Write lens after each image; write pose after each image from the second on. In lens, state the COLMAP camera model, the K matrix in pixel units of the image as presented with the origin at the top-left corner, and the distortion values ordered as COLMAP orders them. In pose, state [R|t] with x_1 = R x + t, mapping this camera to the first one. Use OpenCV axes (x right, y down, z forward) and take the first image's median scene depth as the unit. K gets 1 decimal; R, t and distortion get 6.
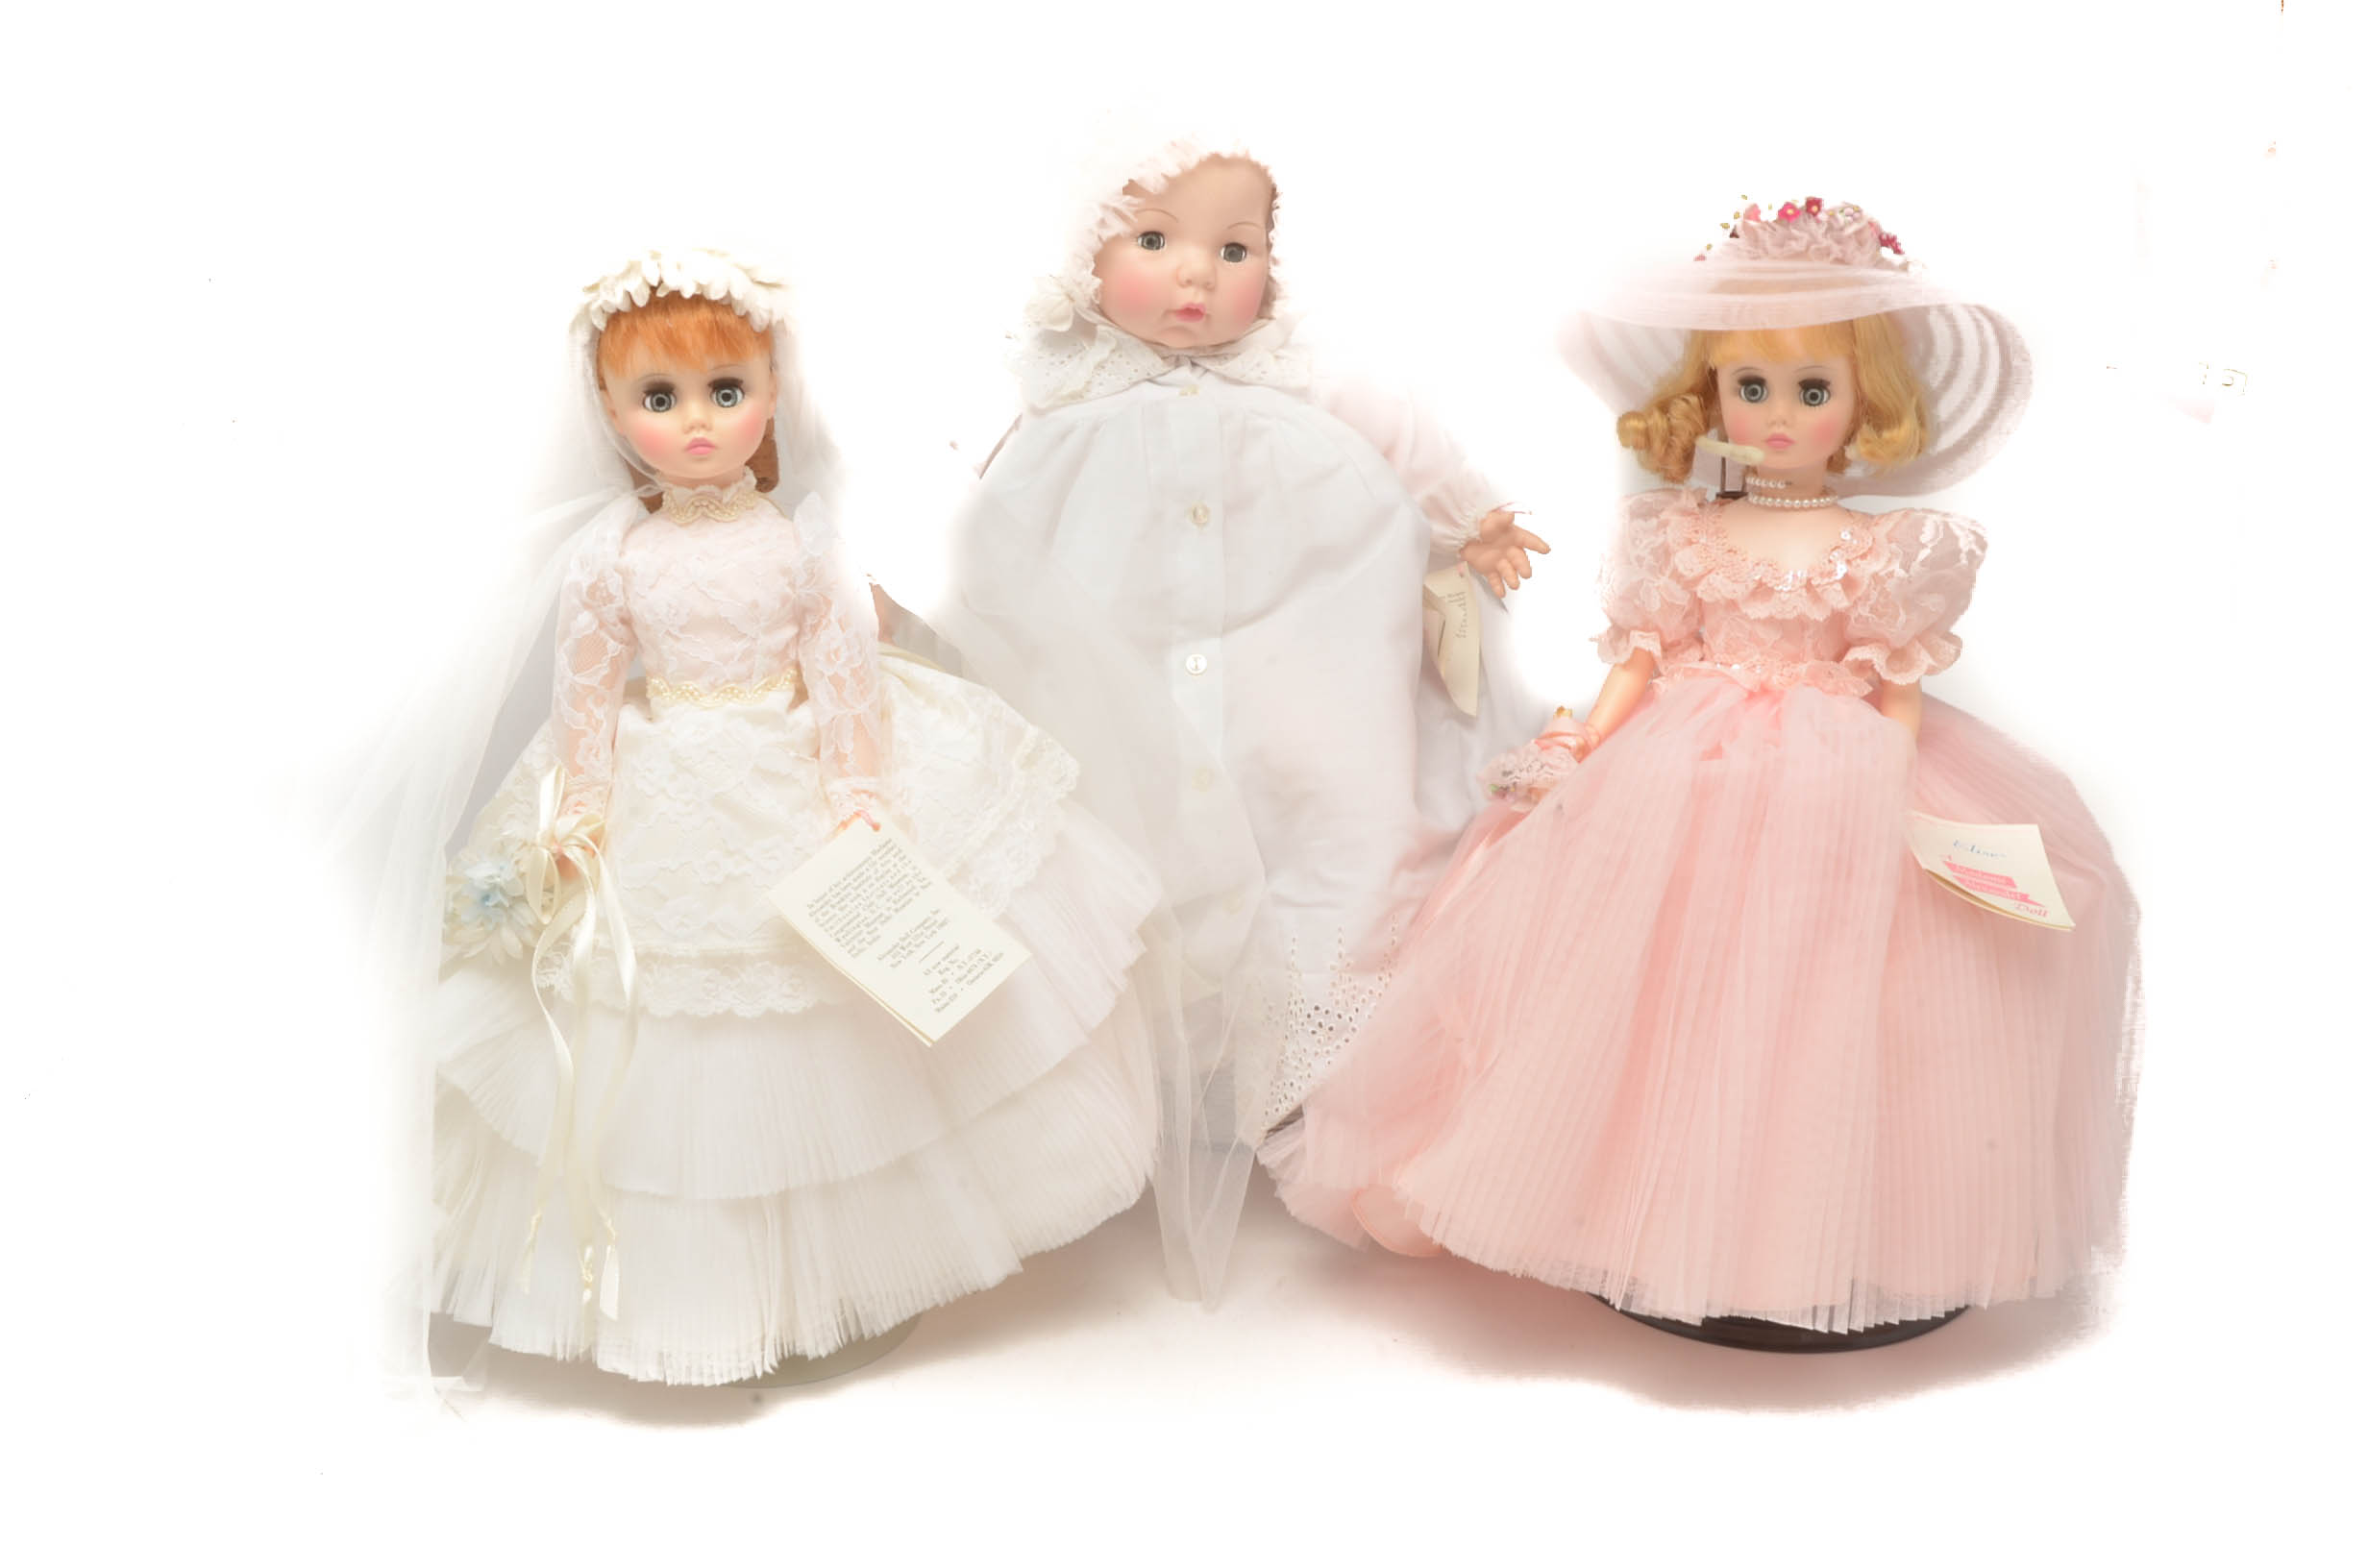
lens RADIAL K [[2445.1, 0, 1202.5], [0, 2445.1, 779.1], [0, 0, 1]] dist [0.013969, 0.000000]
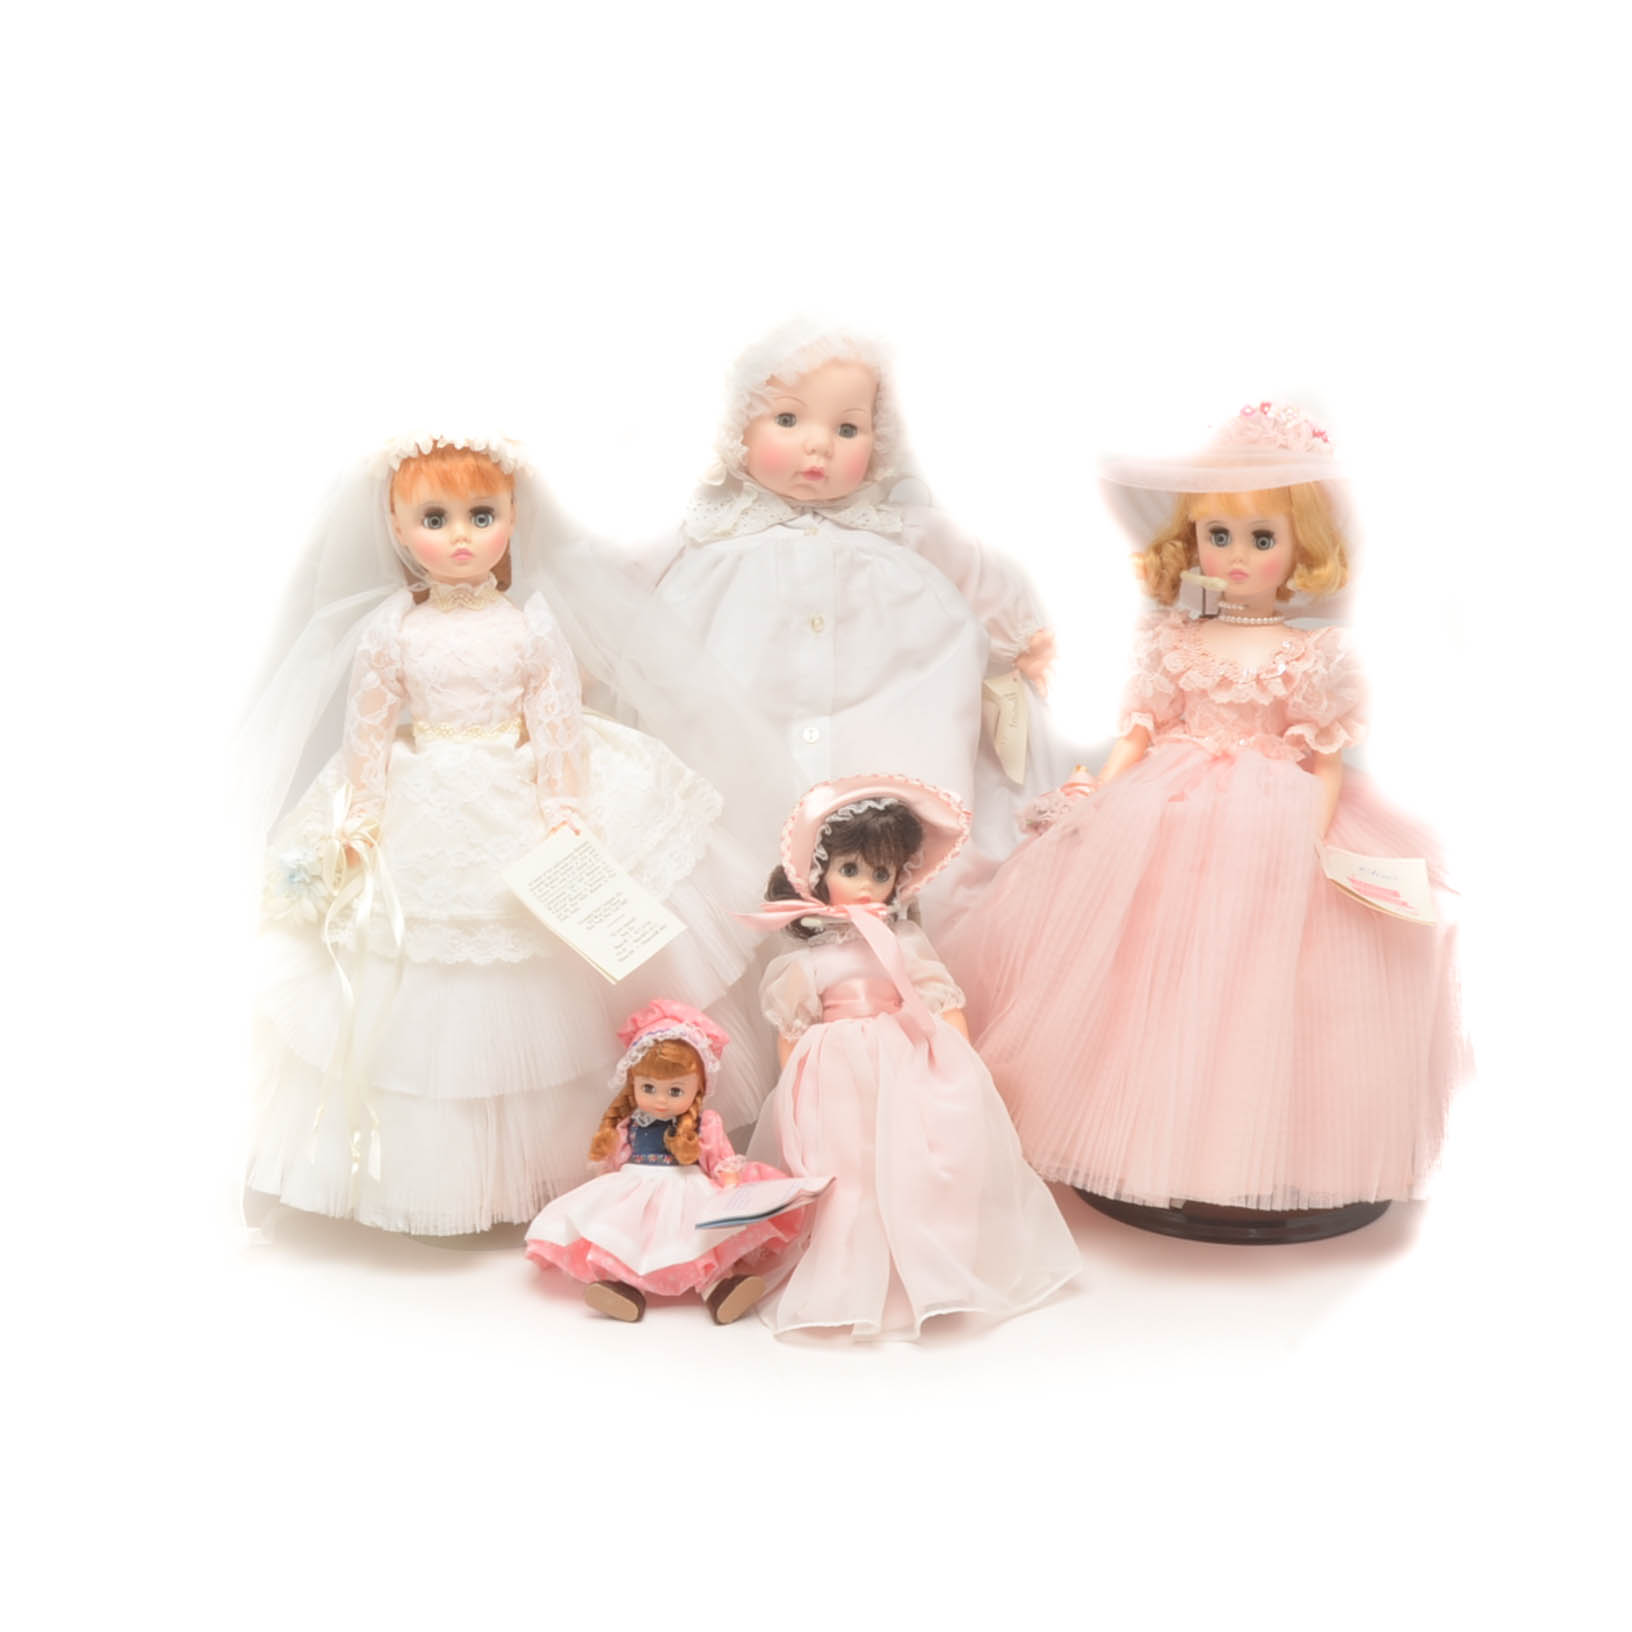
lens RADIAL K [[2403.8, 0, 809.5], [0, 2403.8, 816.7], [0, 0, 1]] dist [0.014836, 0.000000]
pose [[0.999619, 0.027587, 0.000806, -0.003637], [-0.027491, 0.997863, -0.059269, 0.085921], [-0.002440, 0.059224, 0.998242, -0.348721]]
